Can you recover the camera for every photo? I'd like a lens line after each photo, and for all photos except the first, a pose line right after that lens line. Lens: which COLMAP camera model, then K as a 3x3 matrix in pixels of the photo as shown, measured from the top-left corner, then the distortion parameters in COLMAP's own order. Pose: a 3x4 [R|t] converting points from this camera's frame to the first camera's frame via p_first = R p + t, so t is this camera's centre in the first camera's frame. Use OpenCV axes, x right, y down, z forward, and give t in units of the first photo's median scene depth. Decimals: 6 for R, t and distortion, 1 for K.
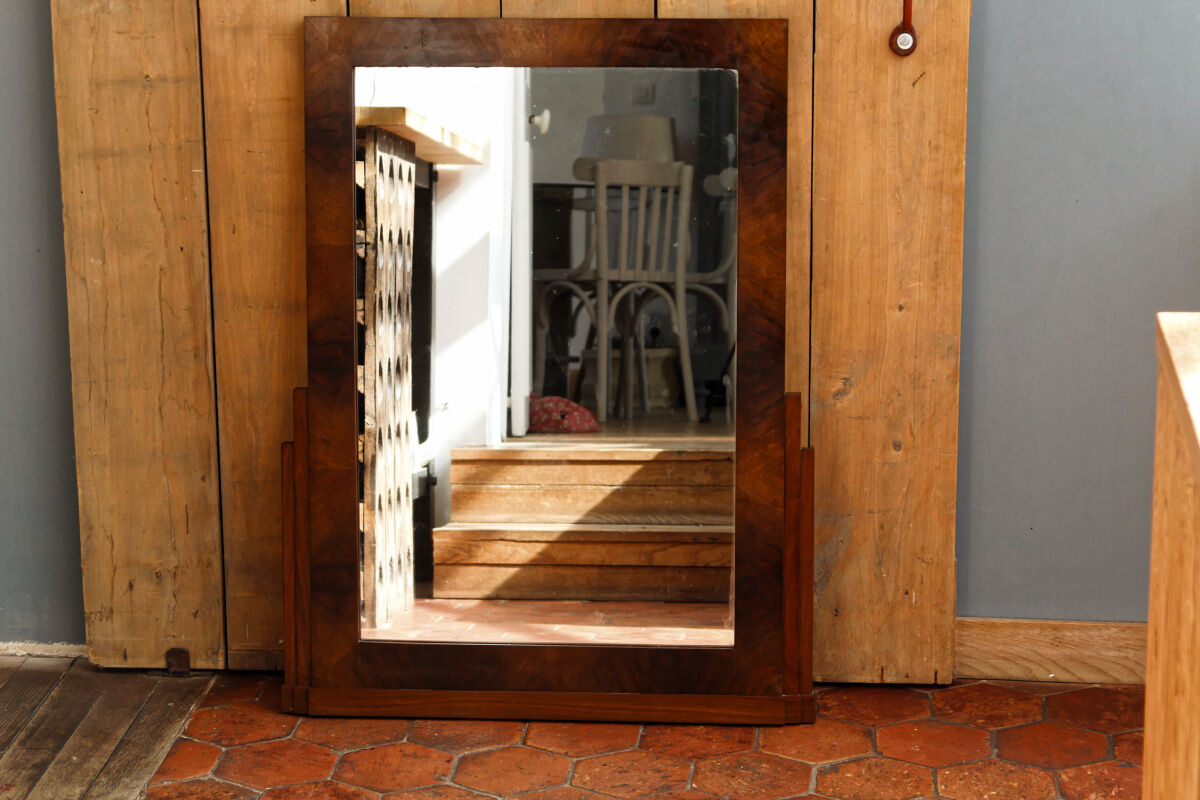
lens RADIAL K [[2985.3, 0, 600.2], [0, 2985.3, 396.1], [0, 0, 1]] dist [0.124439, 0.000000]
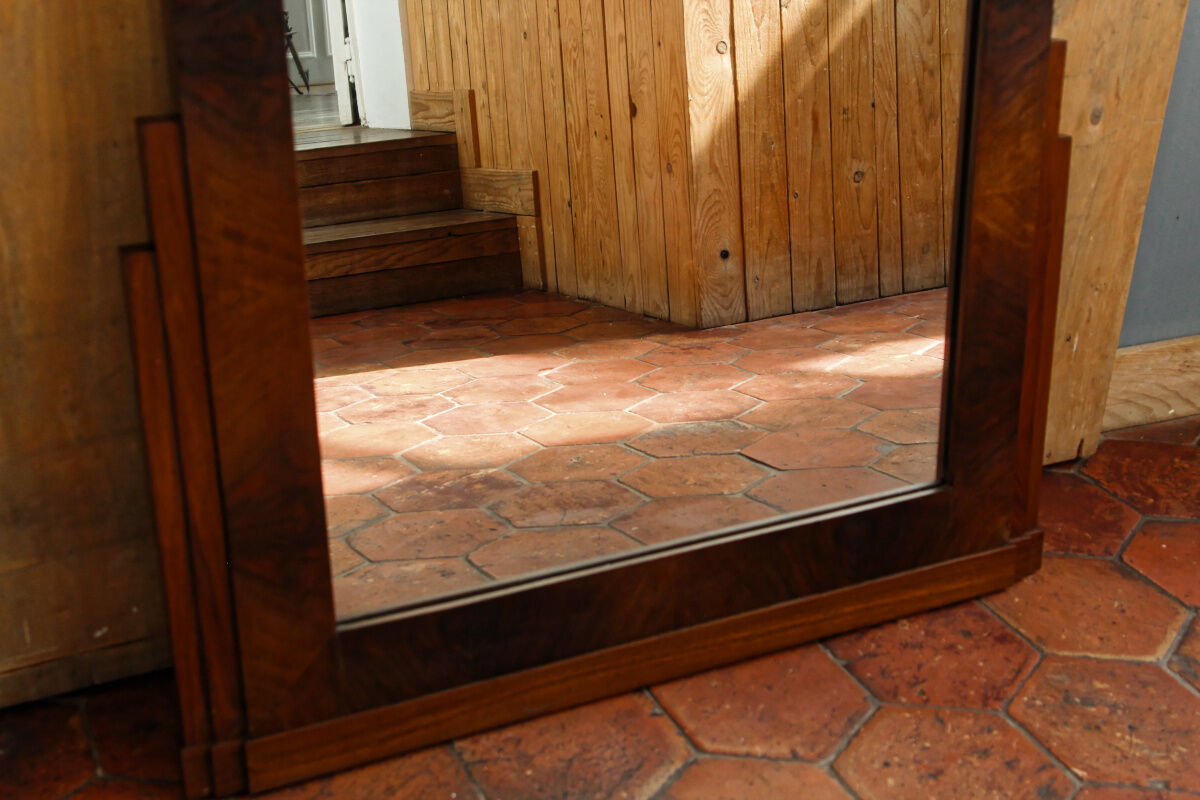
lens RADIAL K [[1549.0, 0, 592.9], [0, 1549.0, 399.2], [0, 0, 1]] dist [0.011894, 0.000000]
pose [[0.854538, -0.188134, 0.484118, -0.161875], [0.090266, 0.971702, 0.218283, -0.006519], [-0.511485, -0.142832, 0.847338, 0.773964]]
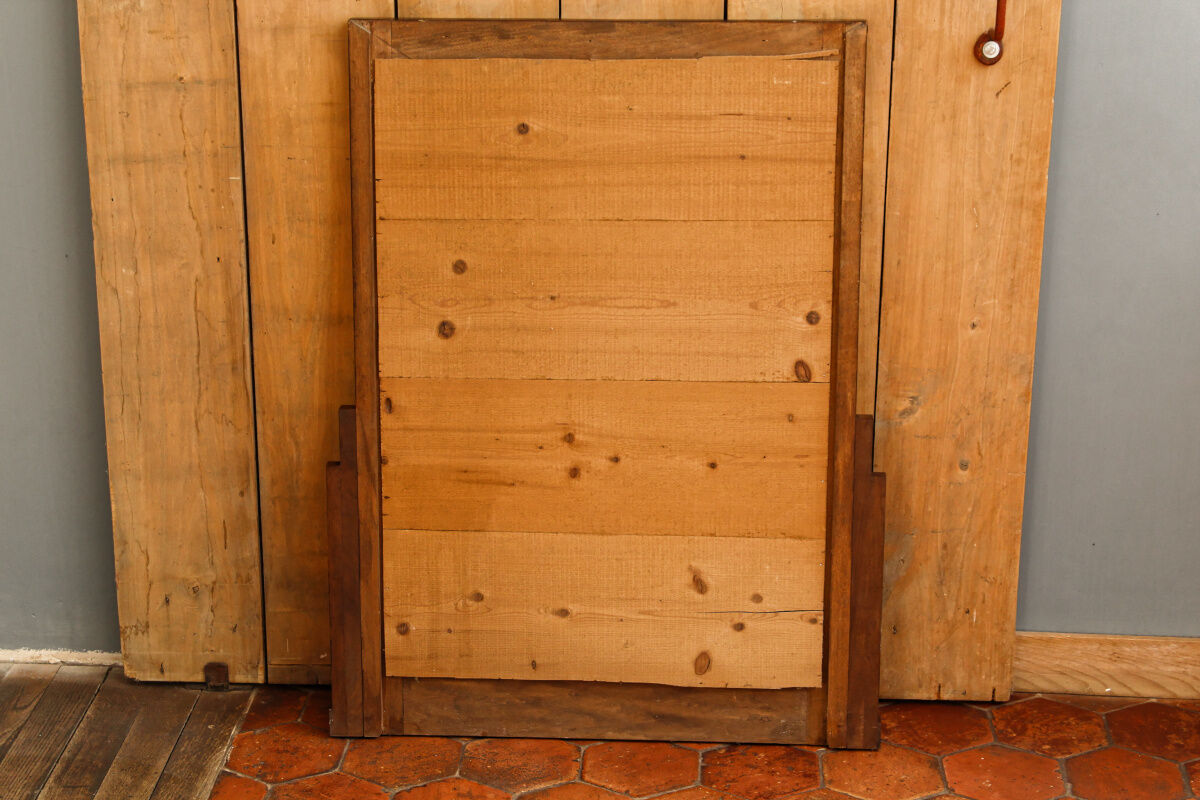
lens RADIAL K [[2345.5, 0, 603.0], [0, 2345.5, 401.3], [0, 0, 1]] dist [0.043984, 0.000000]
pose [[0.999065, -0.000549, 0.043230, -0.050611], [-0.002728, 0.997128, 0.075690, -0.061711], [-0.043148, -0.075737, 0.996194, 0.250991]]
